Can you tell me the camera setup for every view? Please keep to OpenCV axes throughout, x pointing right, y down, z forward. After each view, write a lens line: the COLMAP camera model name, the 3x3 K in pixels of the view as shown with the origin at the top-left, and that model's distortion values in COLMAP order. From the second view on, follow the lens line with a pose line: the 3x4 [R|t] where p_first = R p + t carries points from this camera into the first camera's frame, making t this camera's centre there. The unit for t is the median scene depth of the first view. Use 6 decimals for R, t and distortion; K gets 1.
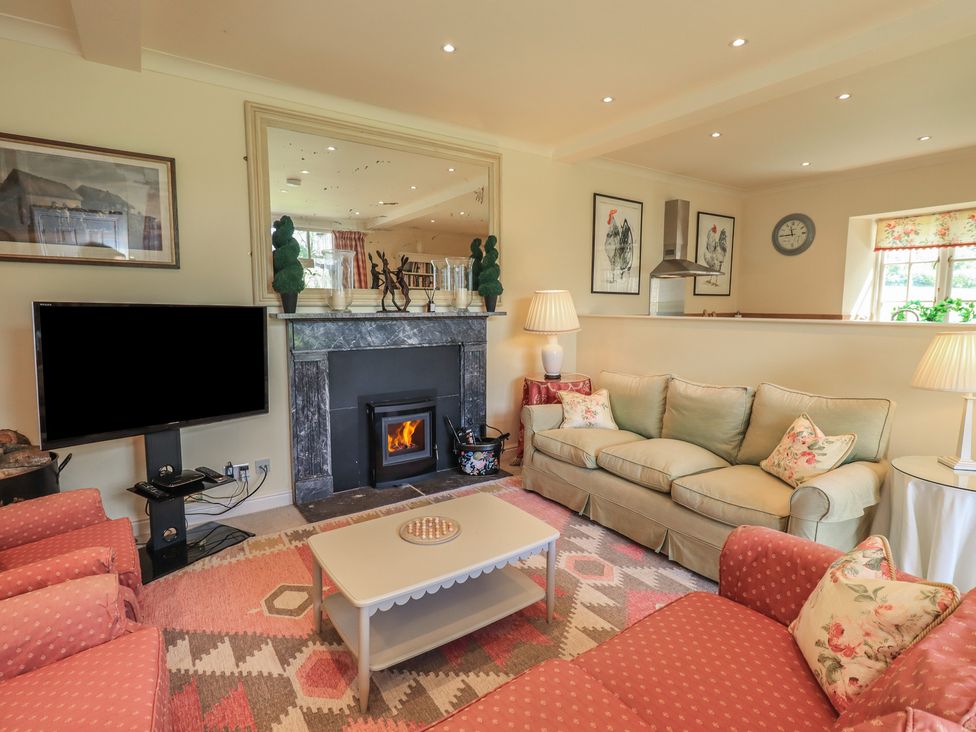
lens RADIAL K [[514.9, 0, 491.9], [0, 514.9, 358.2], [0, 0, 1]] dist [-0.000081, -0.001018]
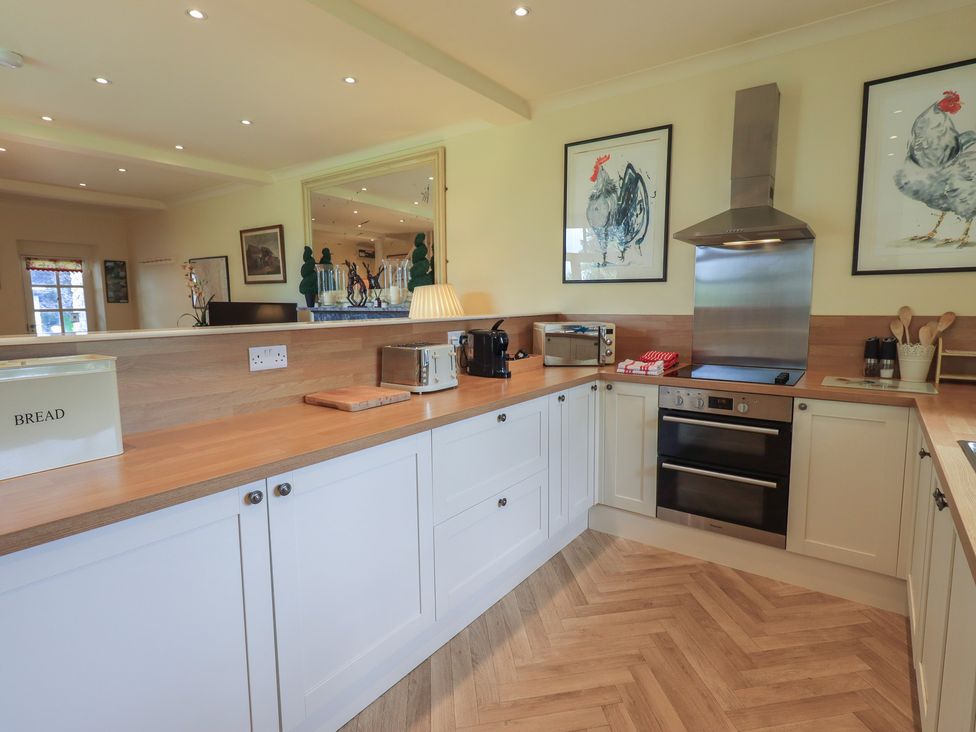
lens RADIAL K [[514.9, 0, 478.0], [0, 514.9, 358.3], [0, 0, 1]] dist [-0.000081, -0.001018]
pose [[0.313593, 0.102057, -0.944057, 1.118467], [-0.089489, 0.992959, 0.077618, -0.087155], [0.945331, 0.060143, 0.320518, 0.859222]]
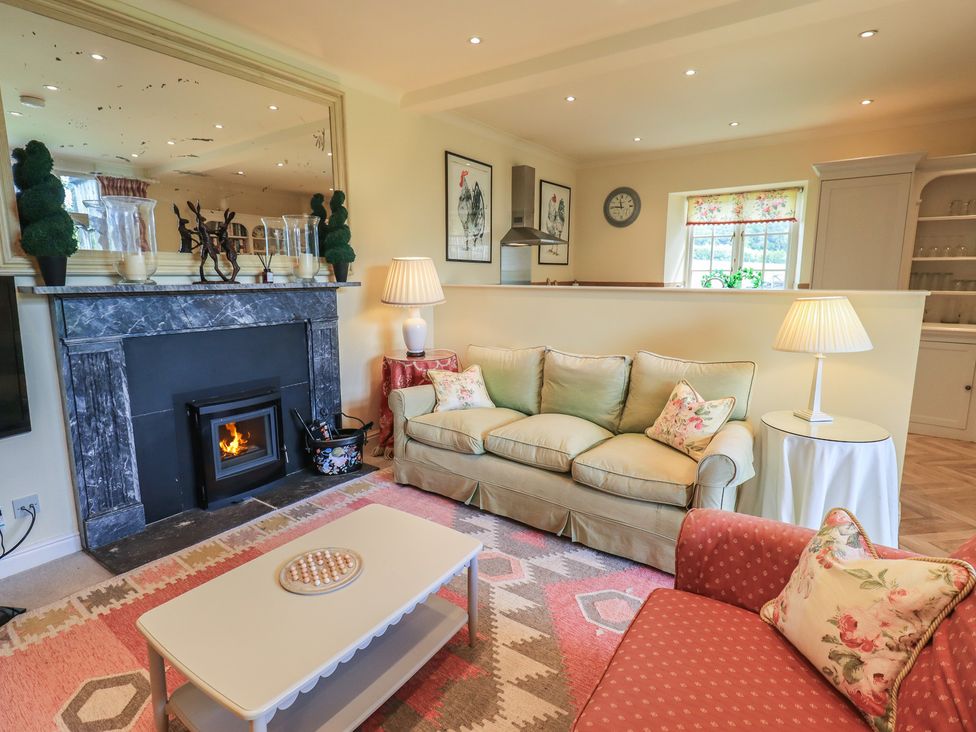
lens RADIAL K [[514.9, 0, 495.4], [0, 514.9, 357.1], [0, 0, 1]] dist [-0.000081, -0.001018]
pose [[0.935416, -0.056905, 0.348939, -0.075365], [0.037069, 0.997308, 0.063269, -0.012129], [-0.351600, -0.046248, 0.935007, 0.123145]]
